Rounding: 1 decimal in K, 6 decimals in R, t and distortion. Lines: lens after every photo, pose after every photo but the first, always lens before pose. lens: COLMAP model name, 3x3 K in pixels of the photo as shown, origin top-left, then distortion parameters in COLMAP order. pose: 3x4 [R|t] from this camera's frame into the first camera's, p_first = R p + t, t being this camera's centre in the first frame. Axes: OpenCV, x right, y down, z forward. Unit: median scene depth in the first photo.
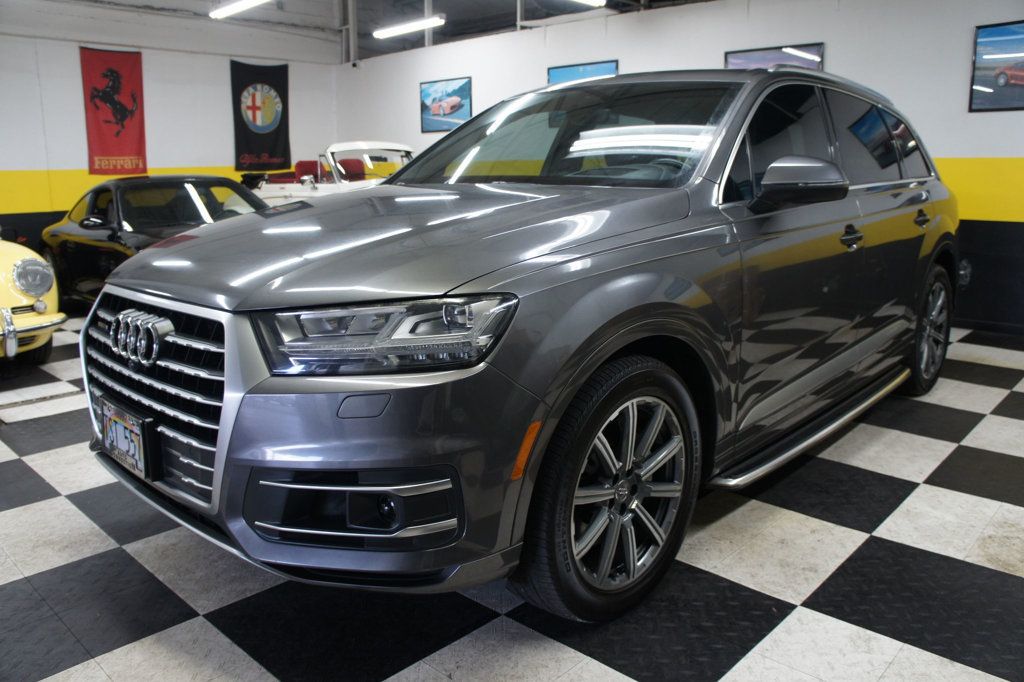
lens RADIAL K [[806.1, 0, 507.6], [0, 806.1, 338.7], [0, 0, 1]] dist [-0.174797, 0.122756]
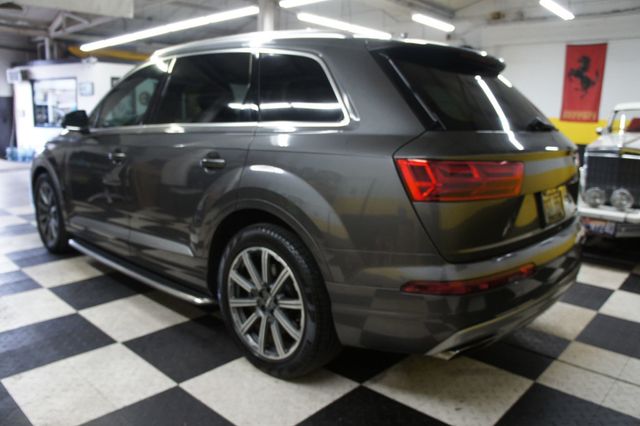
lens RADIAL K [[503.8, 0, 318.5], [0, 503.8, 213.3], [0, 0, 1]] dist [-0.174797, 0.122756]
pose [[-0.003633, 0.198621, -0.980070, 1.582477], [-0.224773, 0.954835, 0.194340, -0.333982], [0.974404, 0.220999, 0.041176, 1.505567]]
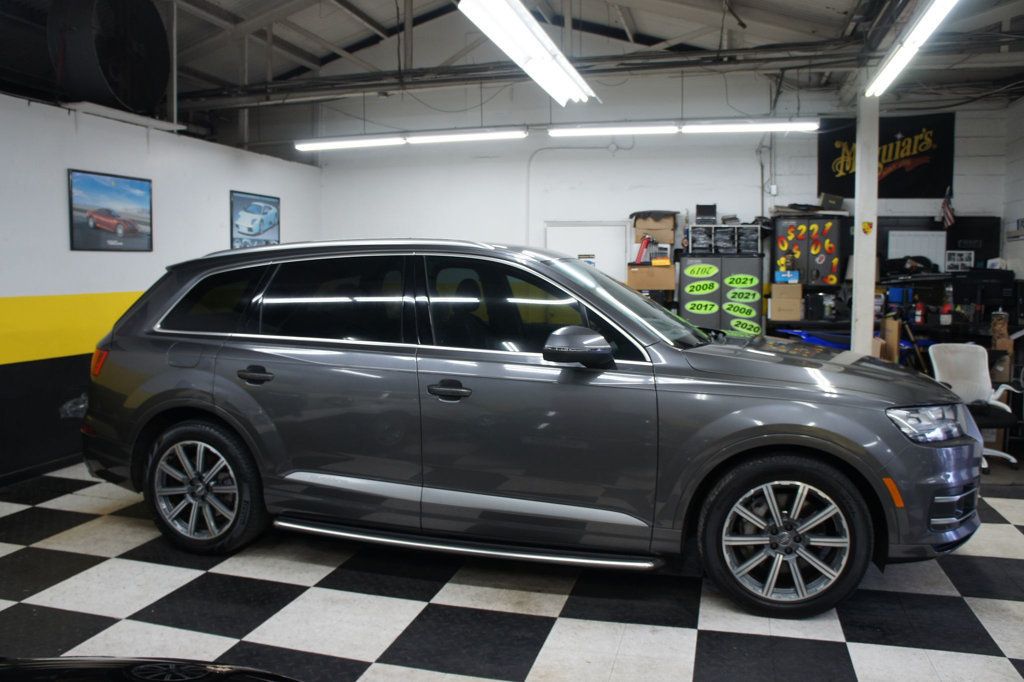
lens RADIAL K [[806.1, 0, 506.1], [0, 806.1, 340.1], [0, 0, 1]] dist [-0.174797, 0.122756]
pose [[0.443719, 0.223241, -0.867915, 1.579921], [-0.376161, 0.925426, 0.045722, -0.191462], [0.813398, 0.306188, 0.494604, 0.472204]]
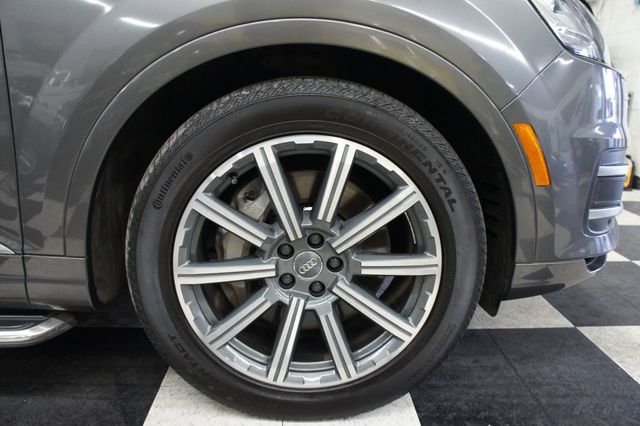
lens RADIAL K [[503.8, 0, 308.2], [0, 503.8, 216.9], [0, 0, 1]] dist [-0.174797, 0.122756]
pose [[0.679809, 0.339173, -0.650247, 1.028998], [-0.366197, 0.925177, 0.099733, -0.084948], [0.635421, 0.170319, 0.753148, 1.215981]]
